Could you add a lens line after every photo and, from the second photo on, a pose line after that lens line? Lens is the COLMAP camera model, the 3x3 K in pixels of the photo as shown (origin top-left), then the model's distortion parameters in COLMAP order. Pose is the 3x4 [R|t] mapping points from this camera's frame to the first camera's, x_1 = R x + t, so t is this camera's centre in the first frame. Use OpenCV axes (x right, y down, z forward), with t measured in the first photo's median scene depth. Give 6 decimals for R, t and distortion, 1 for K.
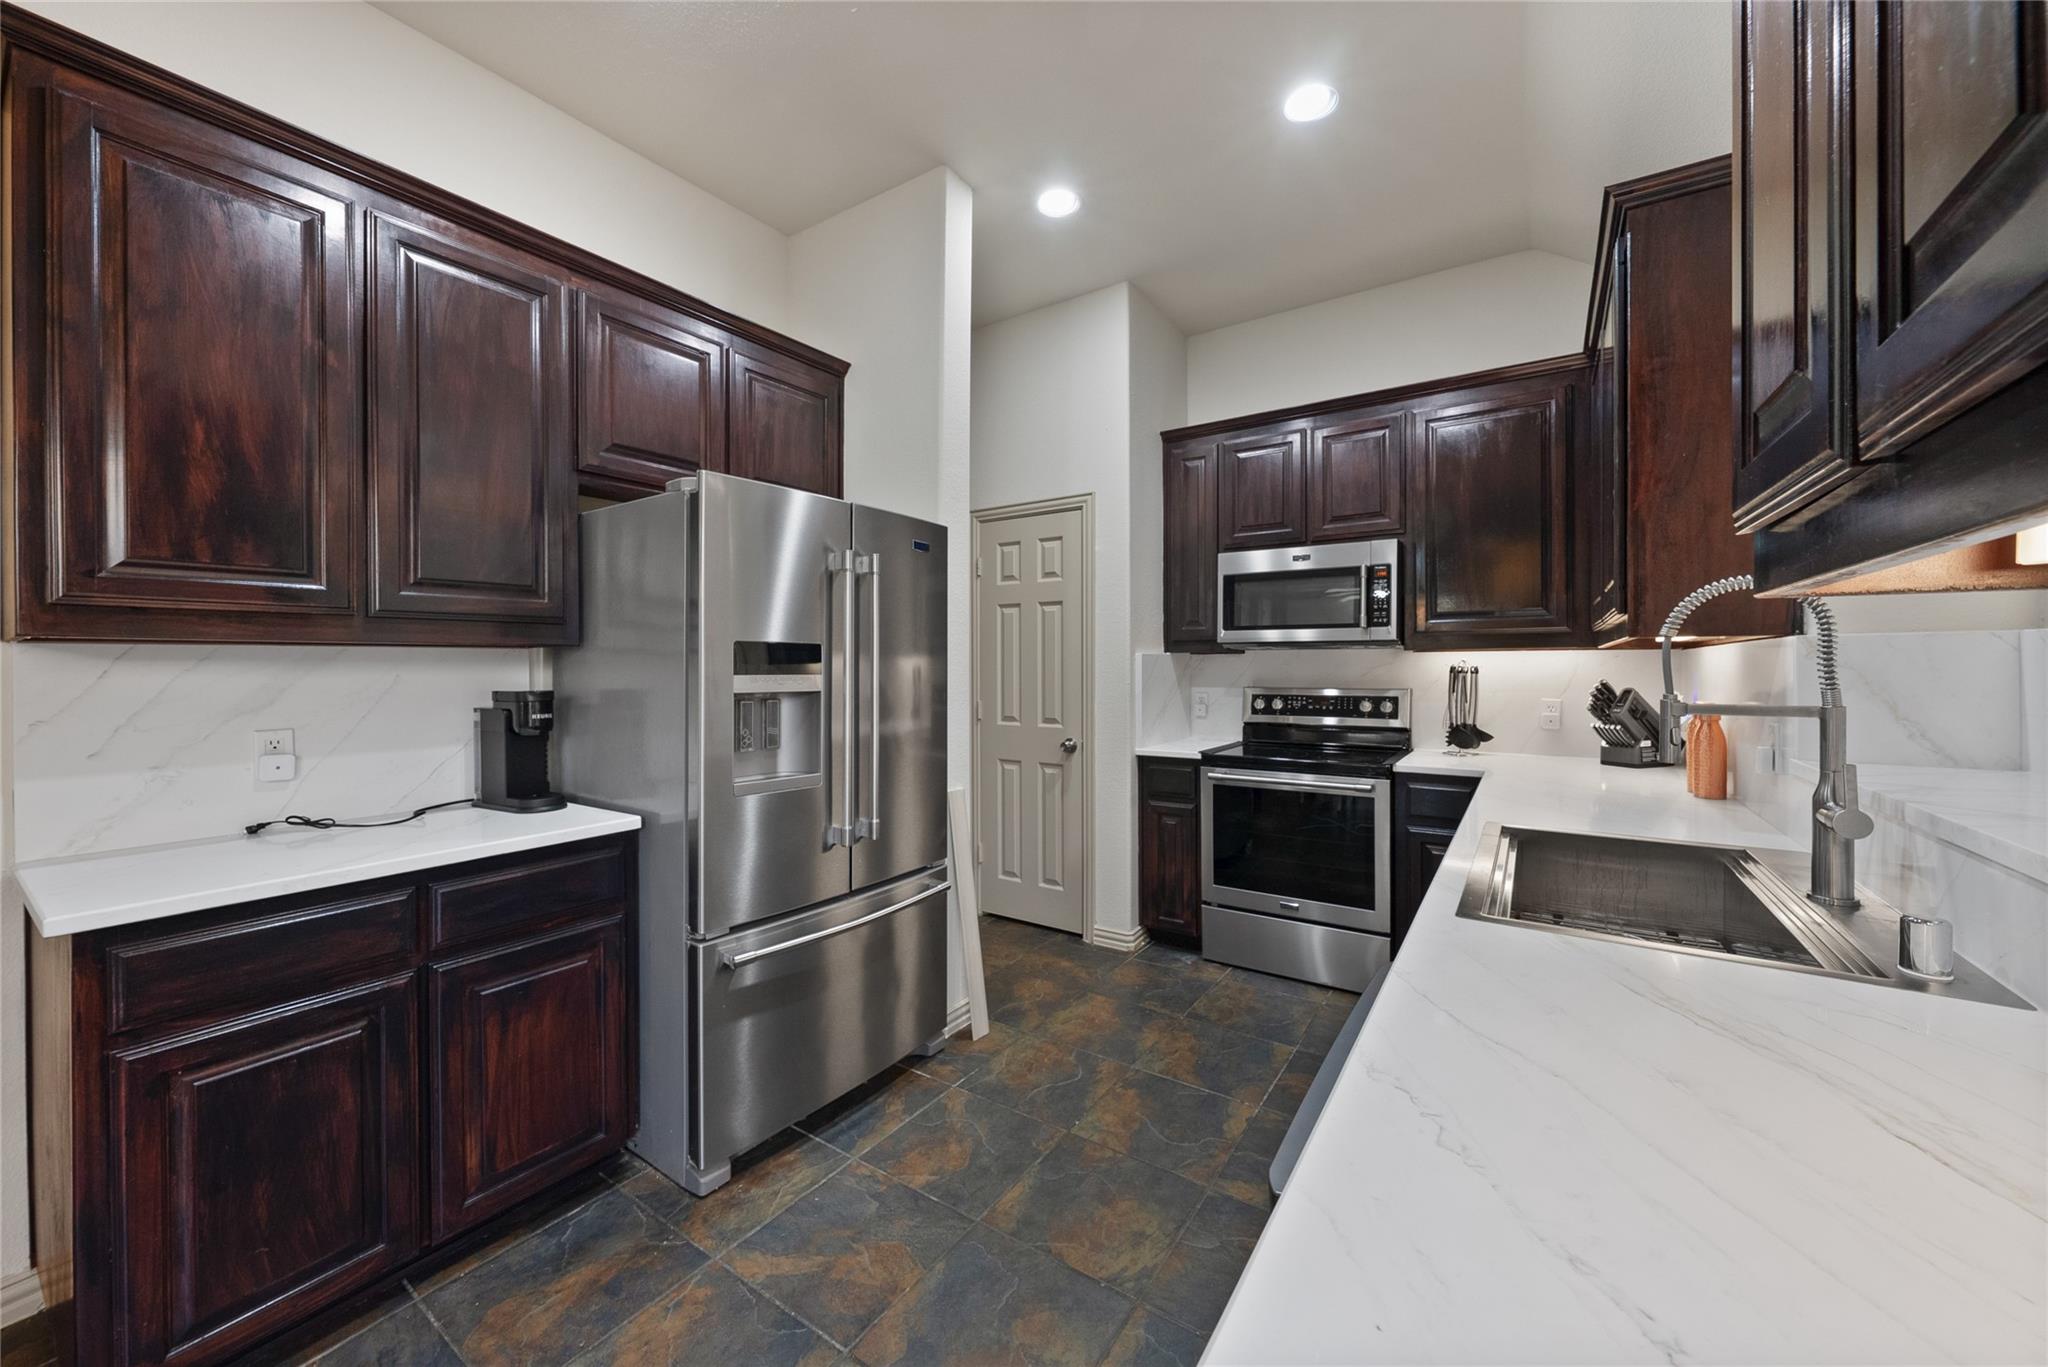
lens RADIAL K [[763.4, 0, 1027.6], [0, 763.4, 664.9], [0, 0, 1]] dist [-0.000619, -0.000027]
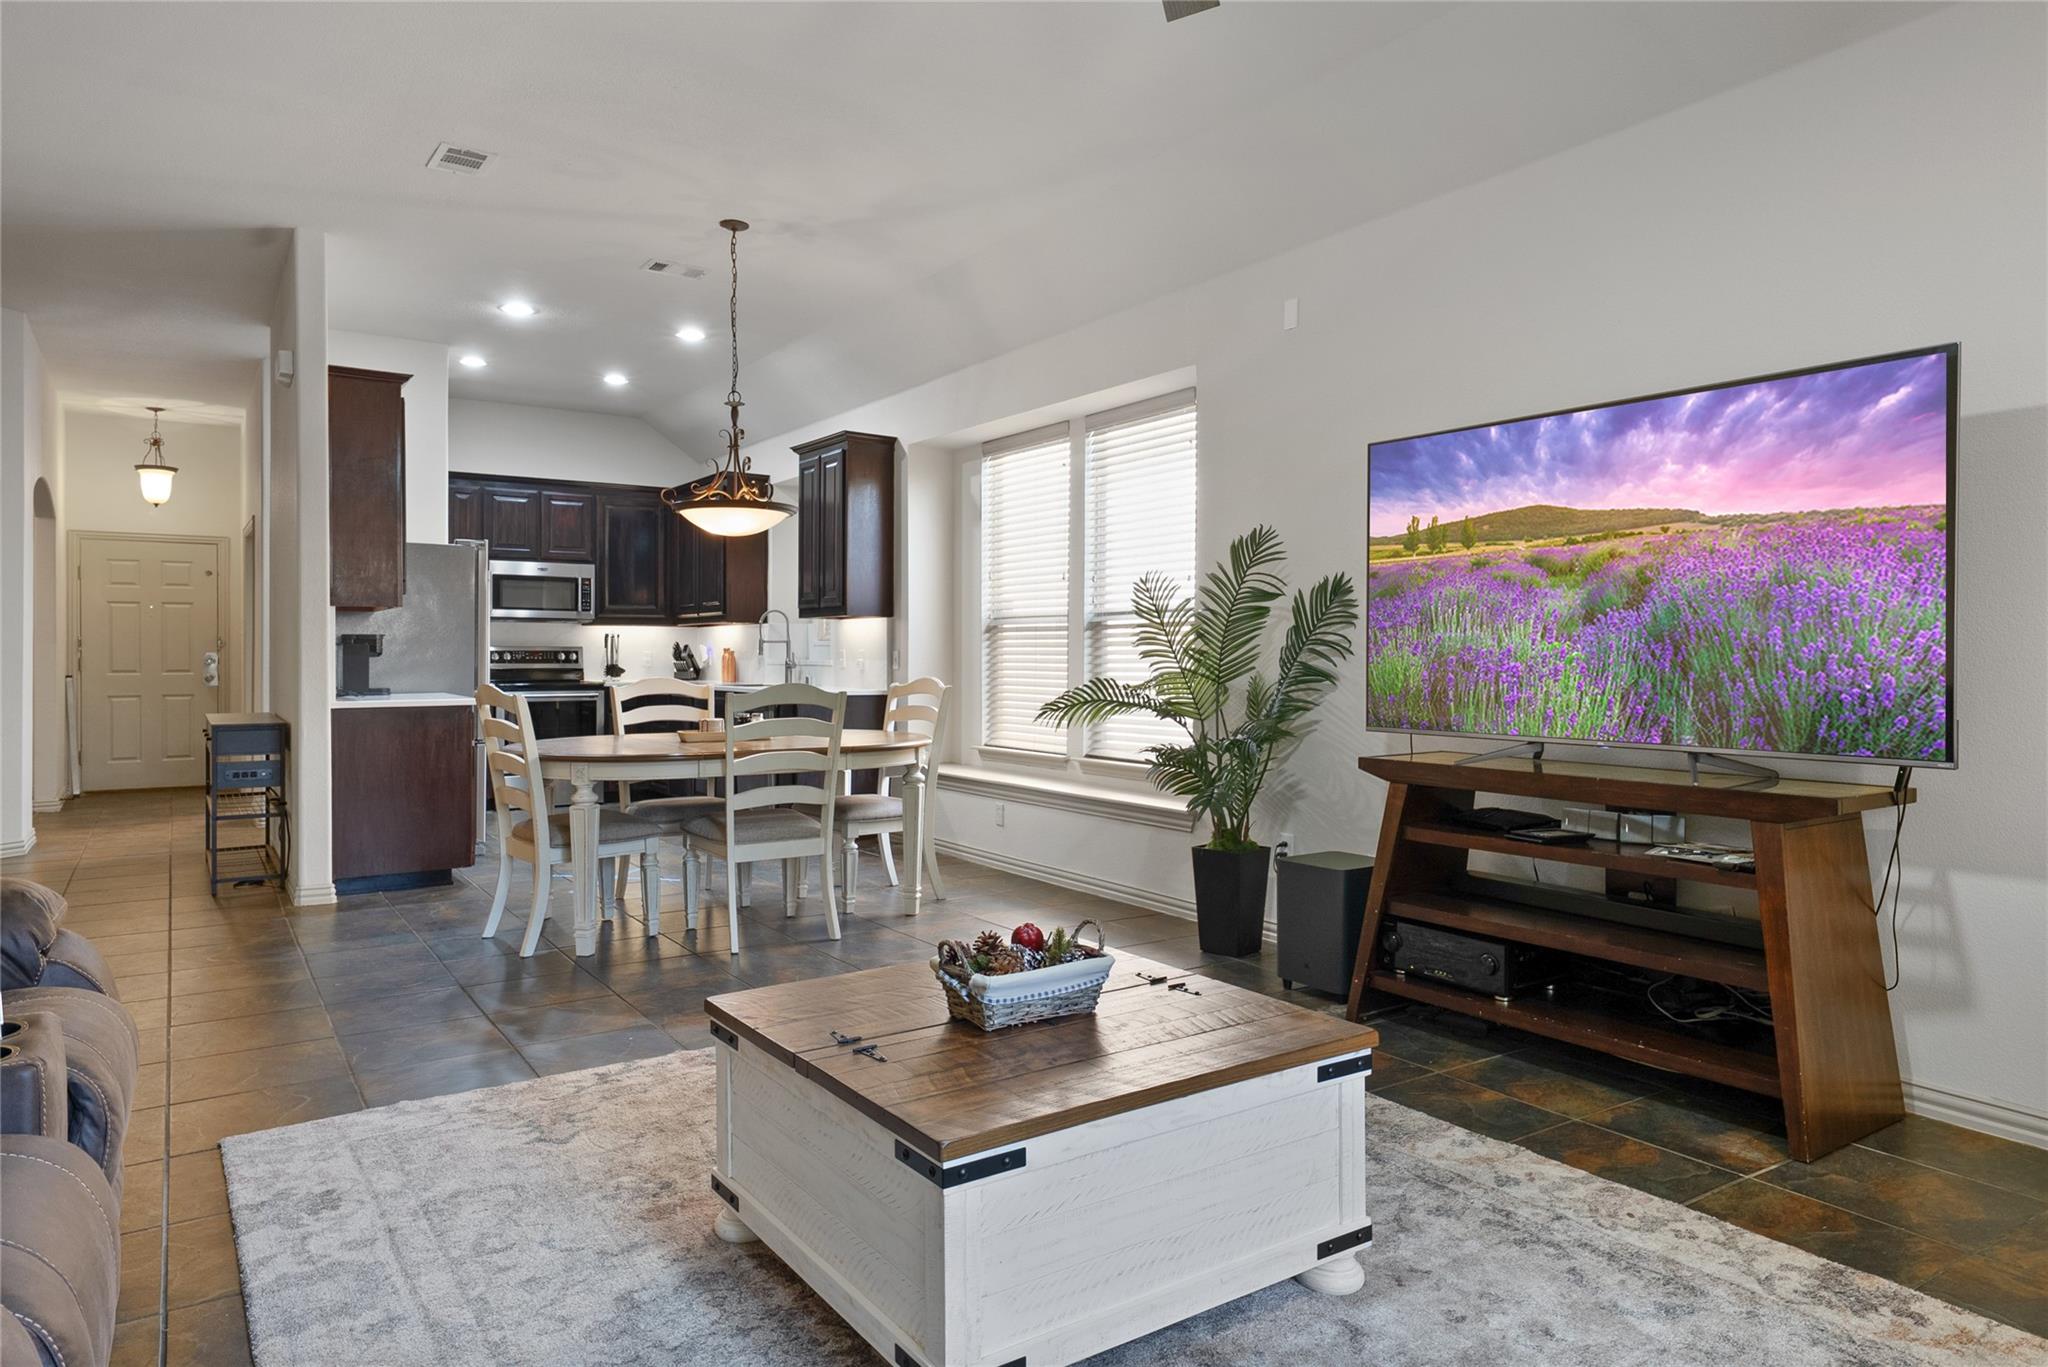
lens RADIAL K [[1332.2, 0, 1007.7], [0, 1332.2, 686.8], [0, 0, 1]] dist [-0.020990, 0.002546]
pose [[0.402250, -0.013389, 0.915432, -1.929666], [-0.008231, 0.999800, 0.018240, 0.060551], [-0.915493, -0.014871, 0.402059, -1.145166]]
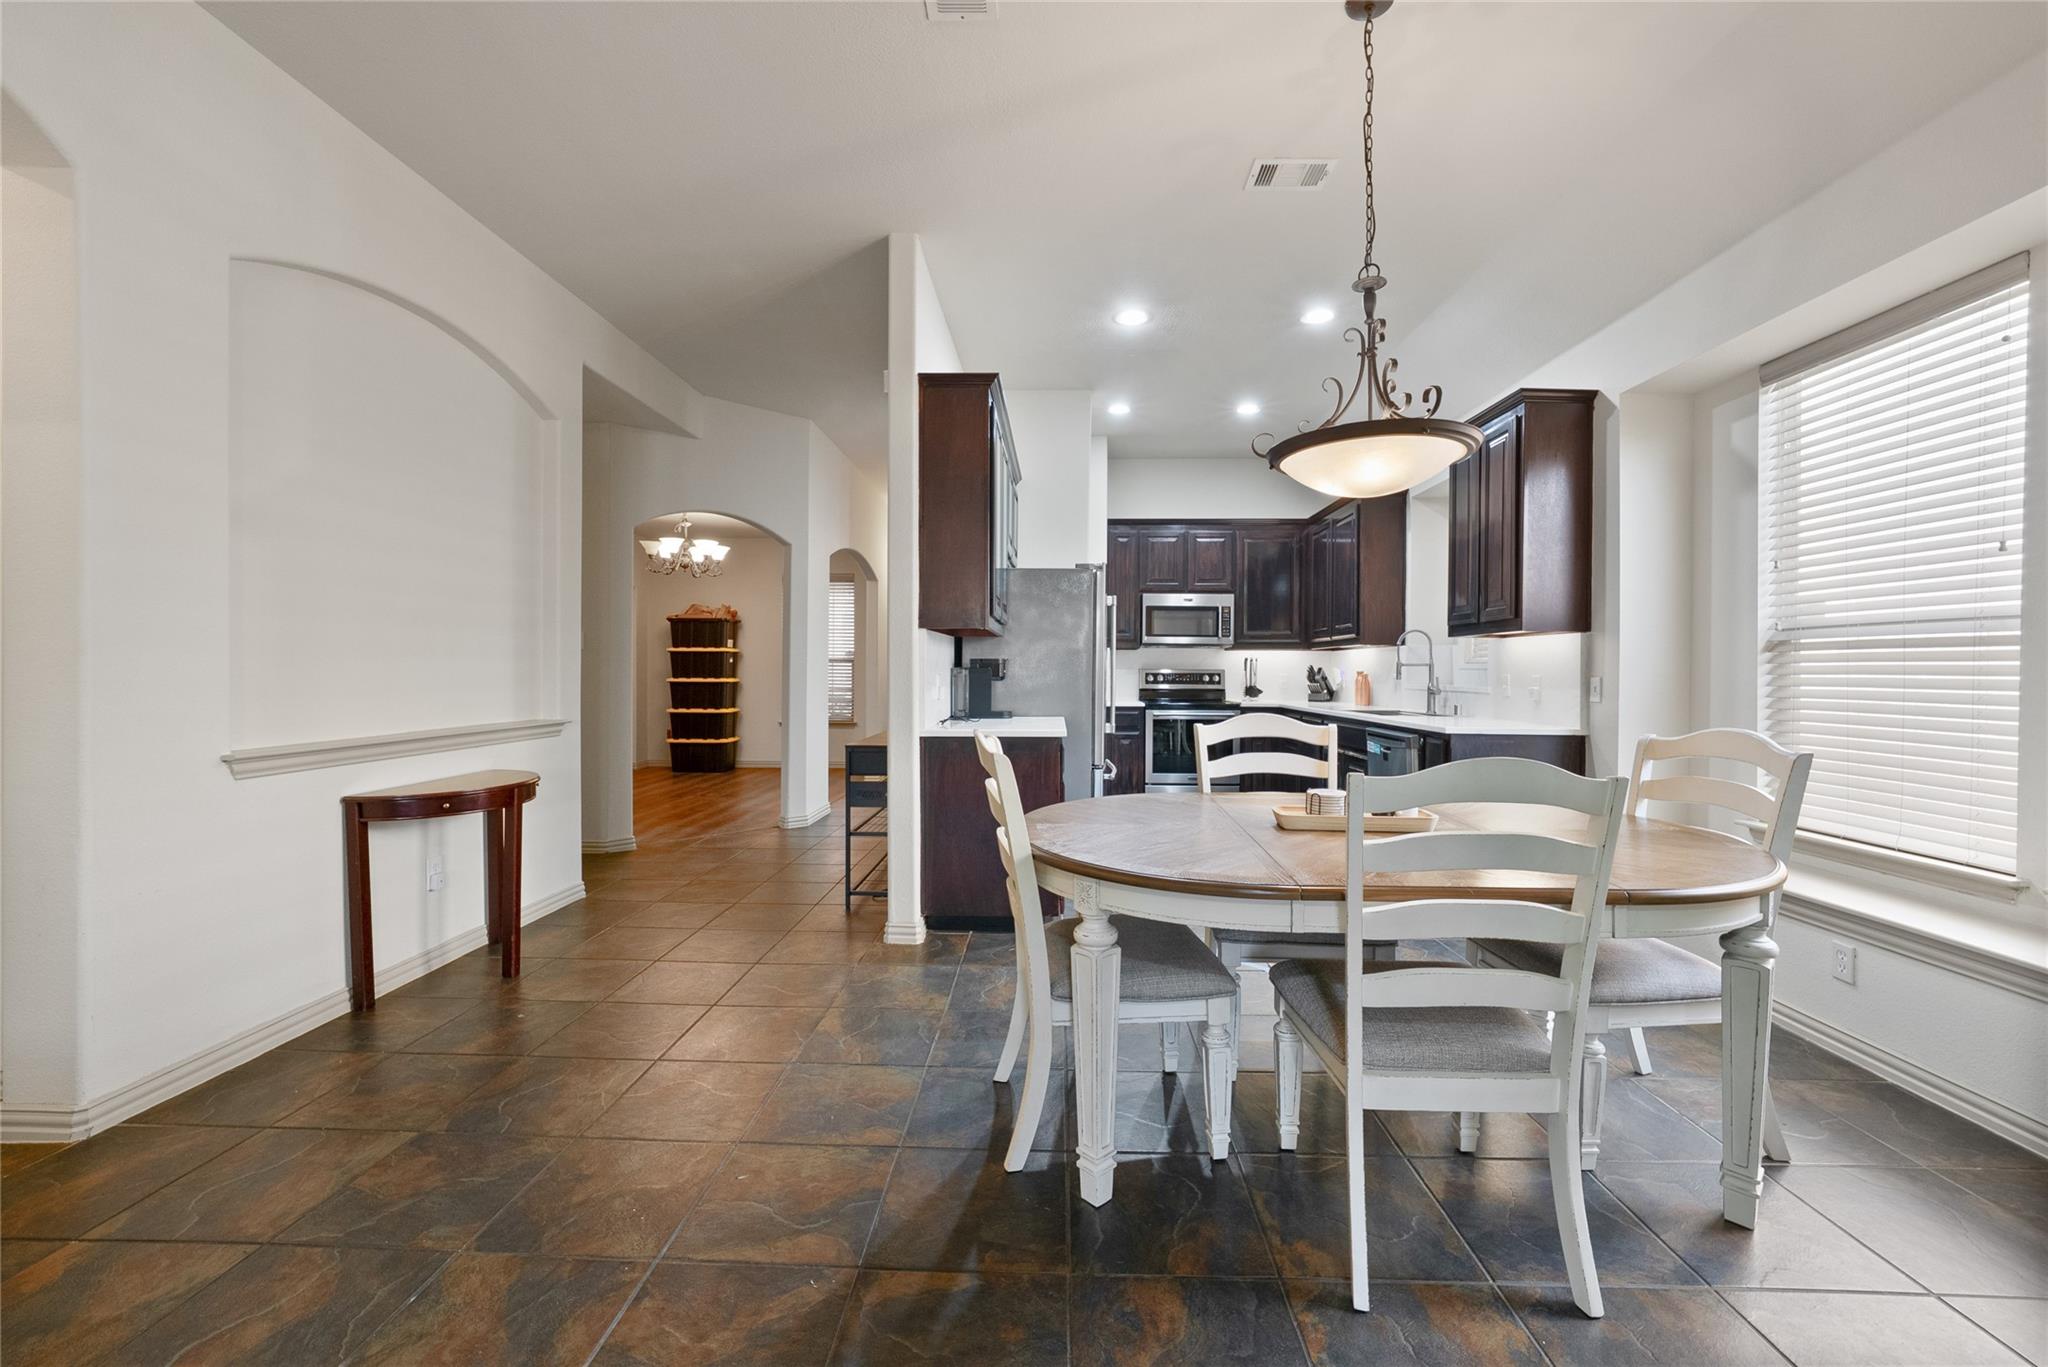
lens RADIAL K [[789.2, 0, 1071.5], [0, 789.2, 670.0], [0, 0, 1]] dist [-0.001375, 0.000261]
pose [[0.828734, 0.011776, 0.559519, -0.966557], [-0.012809, 0.999916, -0.002072, 0.042685], [-0.559496, -0.005449, 0.828815, -0.464409]]
